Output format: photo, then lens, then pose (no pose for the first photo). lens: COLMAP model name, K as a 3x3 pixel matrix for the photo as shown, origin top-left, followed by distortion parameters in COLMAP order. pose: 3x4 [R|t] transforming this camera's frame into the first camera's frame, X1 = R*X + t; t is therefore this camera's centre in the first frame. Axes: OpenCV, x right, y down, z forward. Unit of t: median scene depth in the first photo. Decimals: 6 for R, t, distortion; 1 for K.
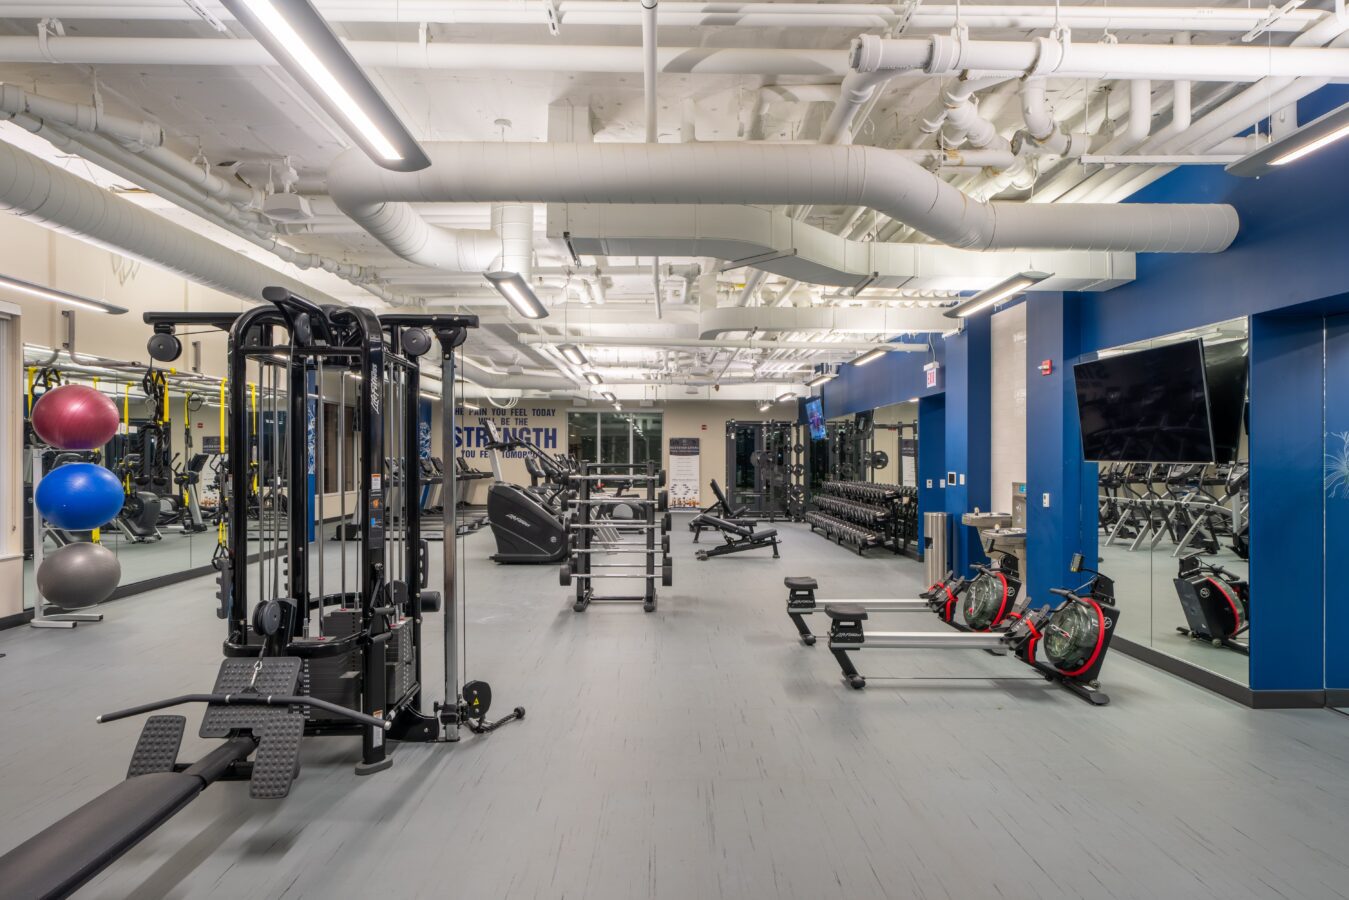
lens RADIAL K [[786.0, 0, 673.3], [0, 786.0, 453.1], [0, 0, 1]] dist [0.003583, 0.000515]
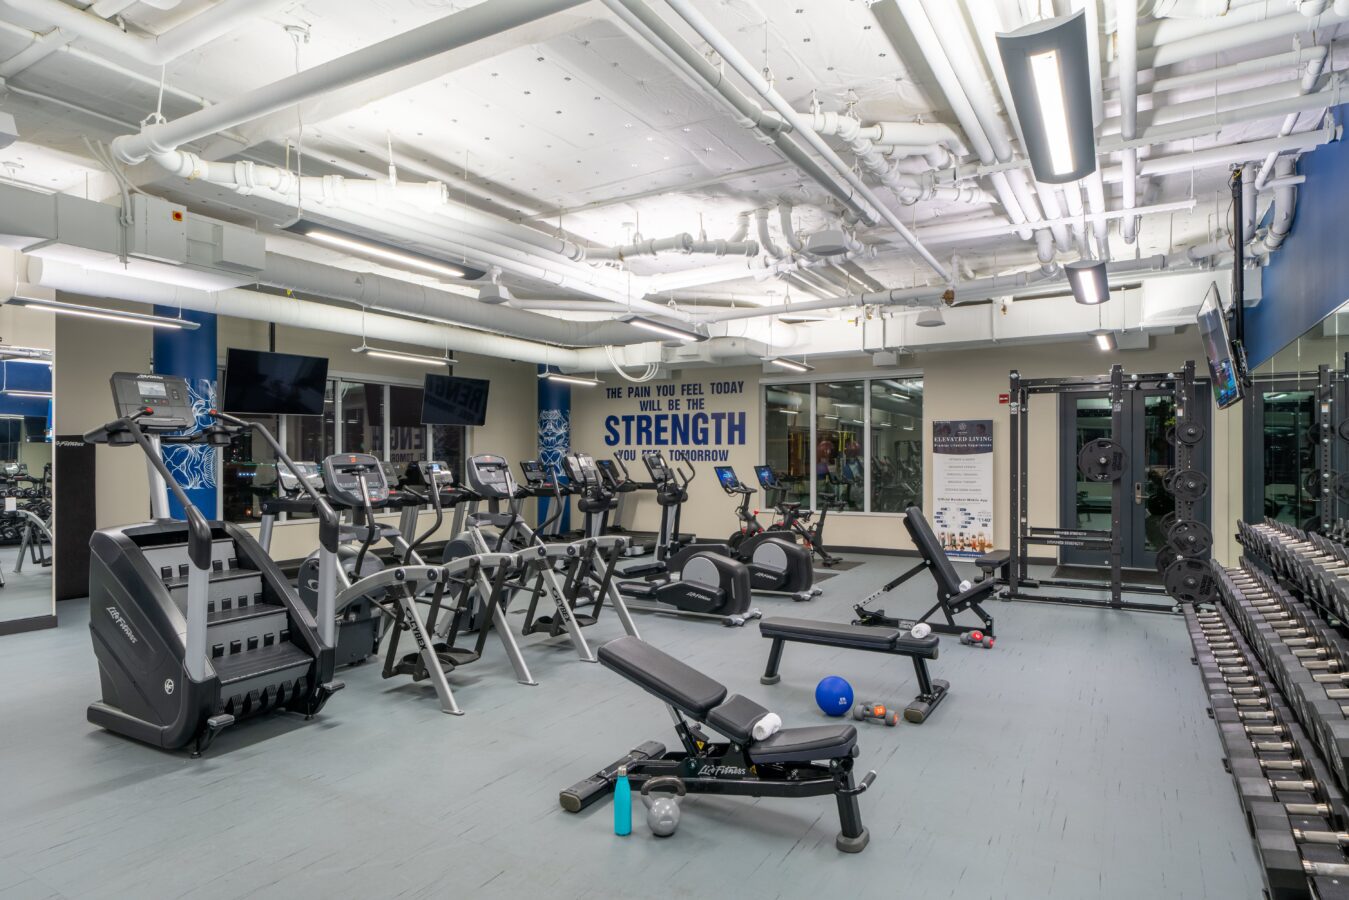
lens RADIAL K [[786.0, 0, 675.3], [0, 786.0, 453.5], [0, 0, 1]] dist [0.003583, 0.000515]
pose [[0.850900, -0.012271, -0.525184, 0.128344], [0.009289, 0.999922, -0.008313, 0.005437], [0.525246, 0.002195, 0.850948, 0.447188]]
